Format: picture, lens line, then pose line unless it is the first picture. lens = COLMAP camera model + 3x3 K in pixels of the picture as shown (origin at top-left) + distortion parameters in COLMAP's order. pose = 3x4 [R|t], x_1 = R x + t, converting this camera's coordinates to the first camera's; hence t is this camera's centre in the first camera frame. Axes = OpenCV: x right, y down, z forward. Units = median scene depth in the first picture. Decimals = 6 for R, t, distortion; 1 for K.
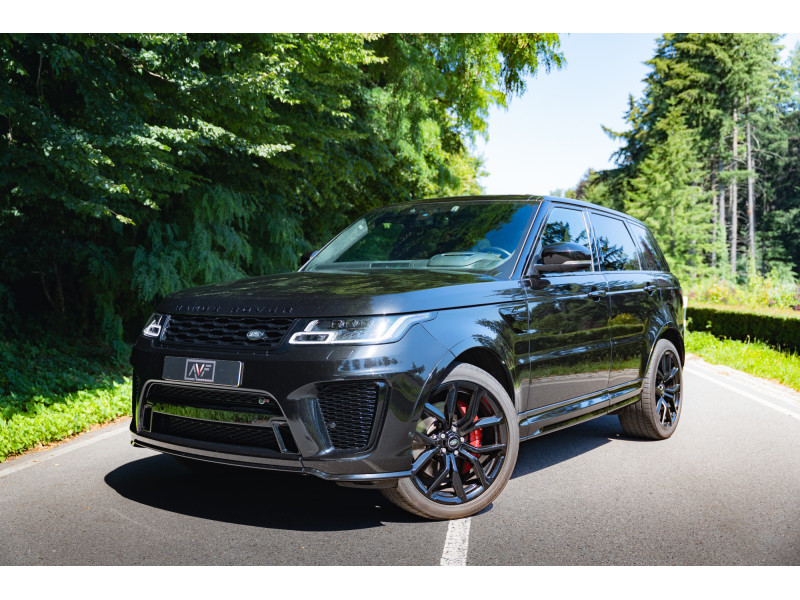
lens RADIAL K [[834.7, 0, 400.5], [0, 834.7, 274.7], [0, 0, 1]] dist [-0.011084, 0.012423]
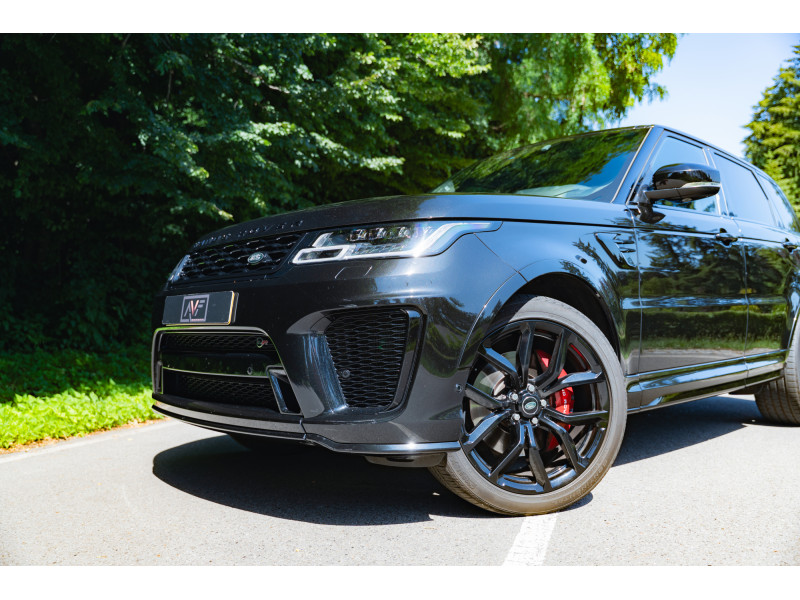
lens RADIAL K [[625.5, 0, 426.6], [0, 625.5, 300.6], [0, 0, 1]] dist [-0.004570, -0.000524]
pose [[0.982629, -0.023904, -0.184037, 0.076423], [0.018127, 0.999291, -0.033008, 0.126016], [0.184696, 0.029098, 0.982365, 0.452828]]
